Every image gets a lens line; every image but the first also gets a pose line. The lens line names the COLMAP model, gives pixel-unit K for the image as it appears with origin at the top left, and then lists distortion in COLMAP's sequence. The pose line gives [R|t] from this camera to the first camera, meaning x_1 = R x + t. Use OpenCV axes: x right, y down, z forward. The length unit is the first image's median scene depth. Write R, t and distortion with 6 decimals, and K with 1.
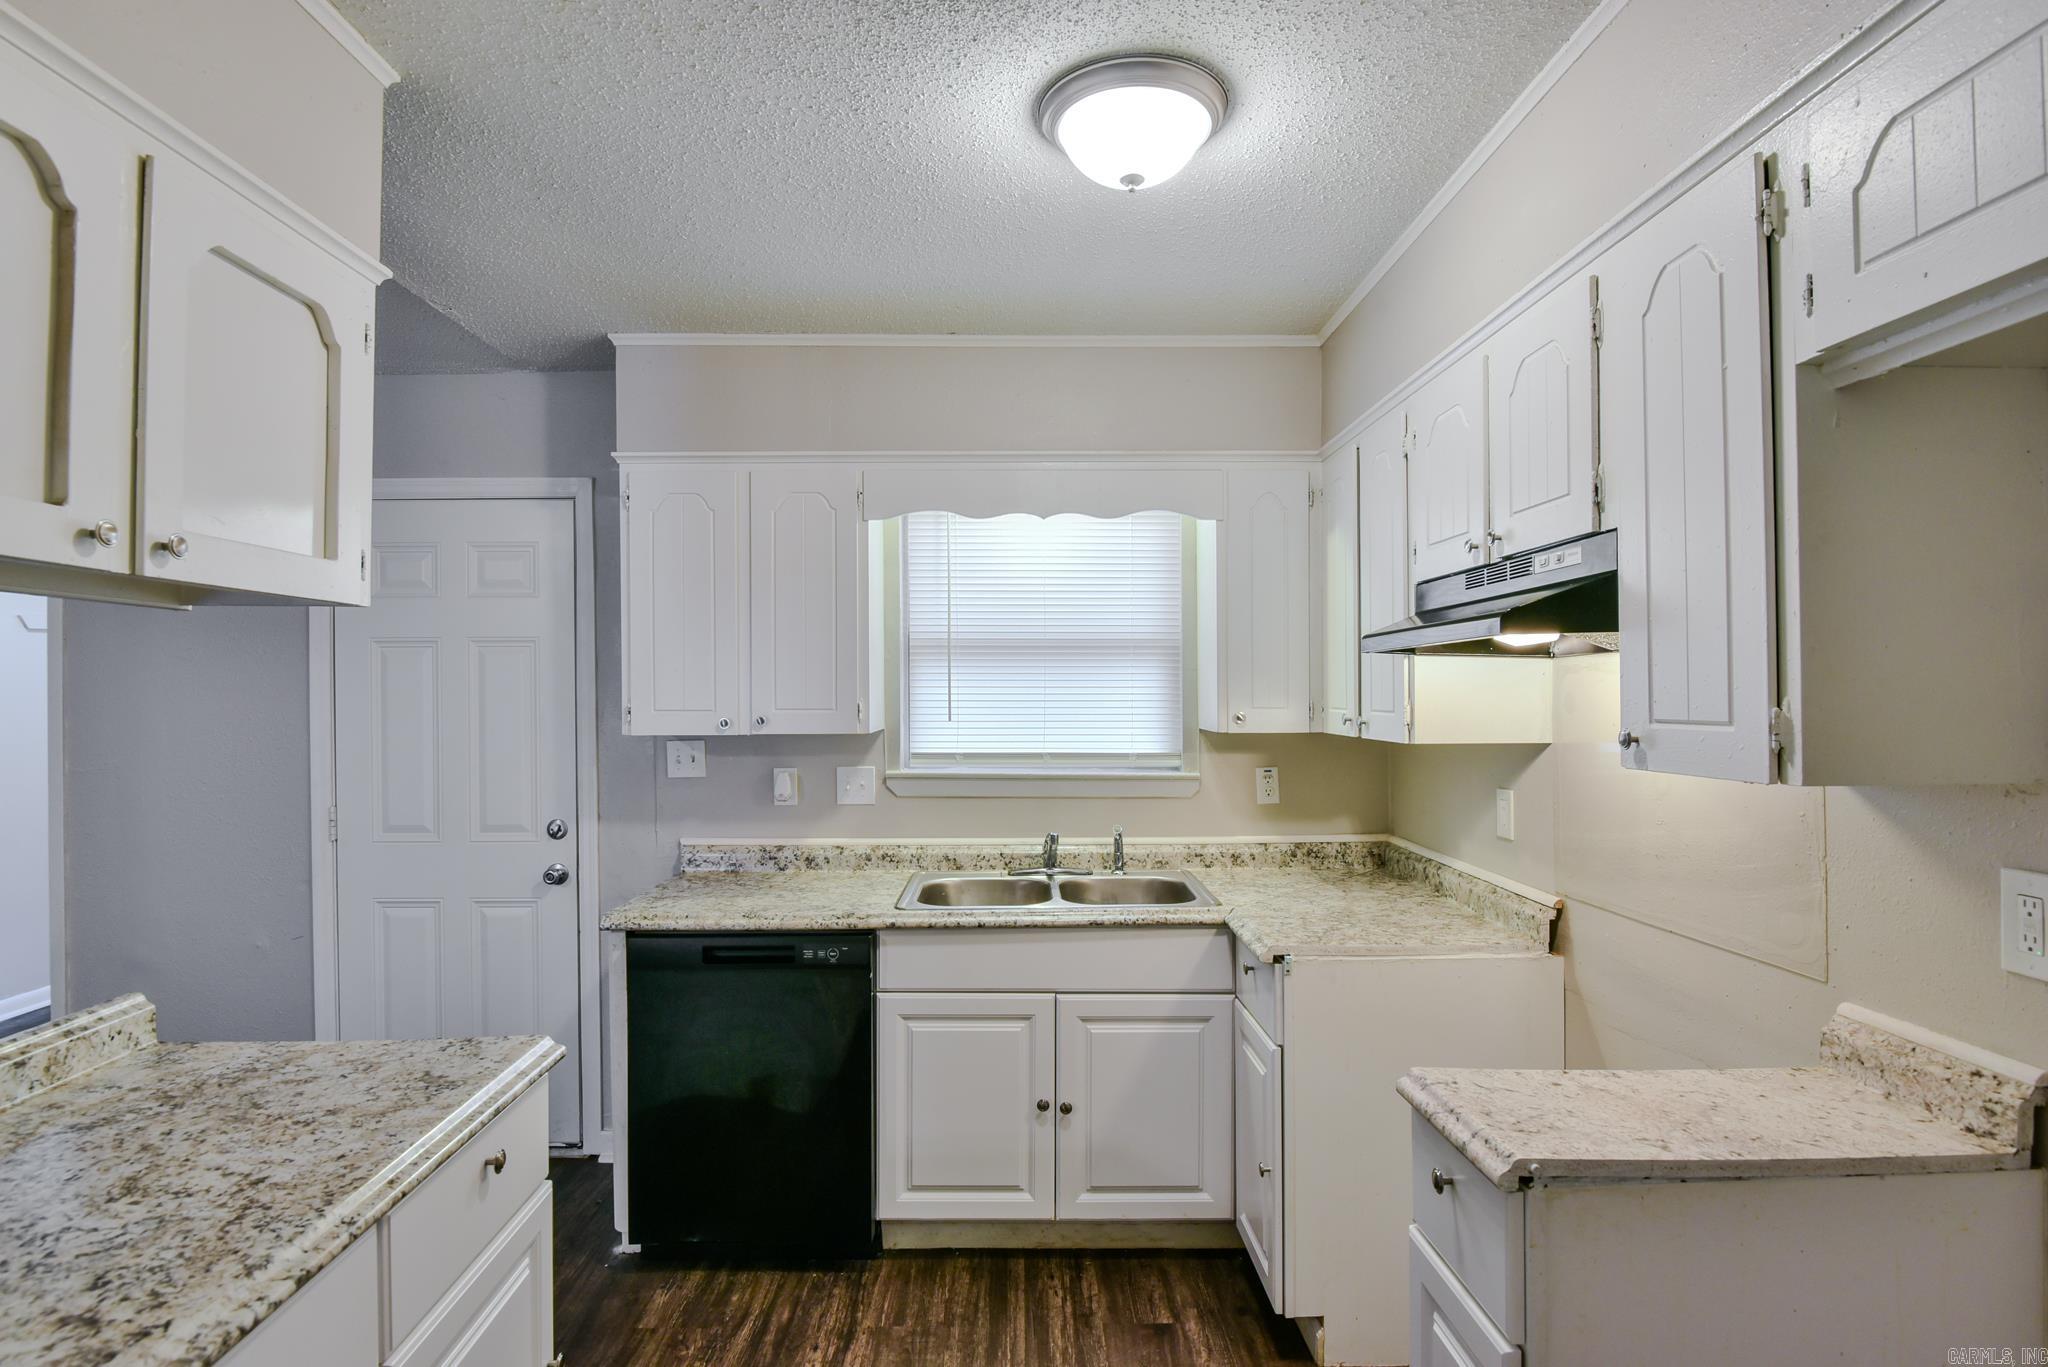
lens RADIAL K [[1062.0, 0, 1015.6], [0, 1062.0, 680.7], [0, 0, 1]] dist [0.000775, -0.001575]
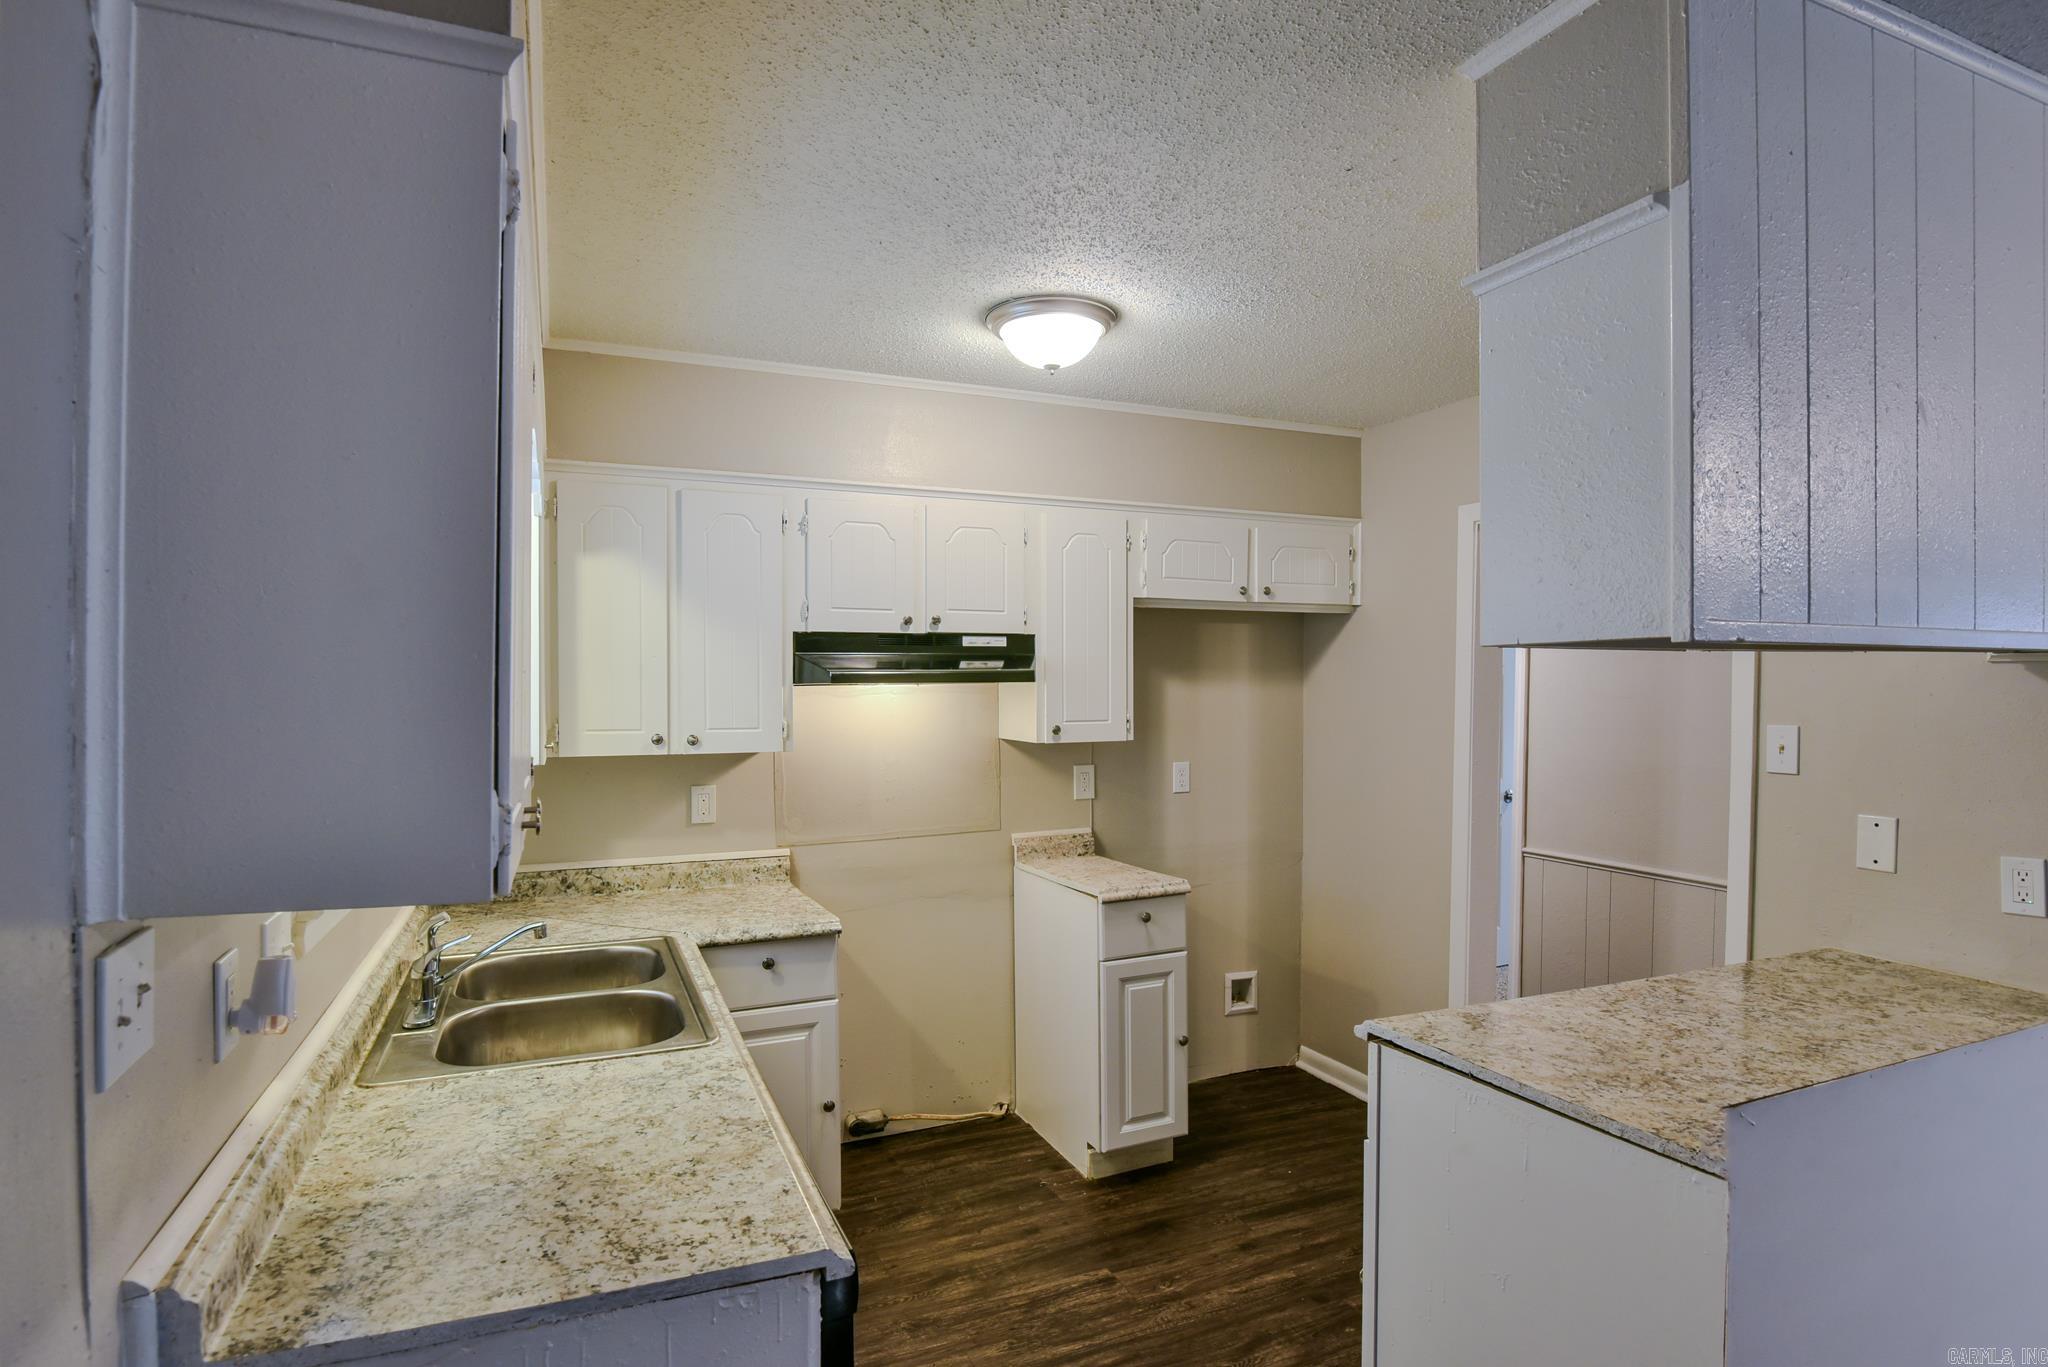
lens RADIAL K [[1062.0, 0, 1009.3], [0, 1062.0, 683.6], [0, 0, 1]] dist [0.000775, -0.001575]
pose [[-0.393226, 0.006501, 0.919419, -1.613912], [-0.008493, 0.999907, -0.010702, -0.019328], [-0.919403, -0.012017, -0.393134, 2.164264]]
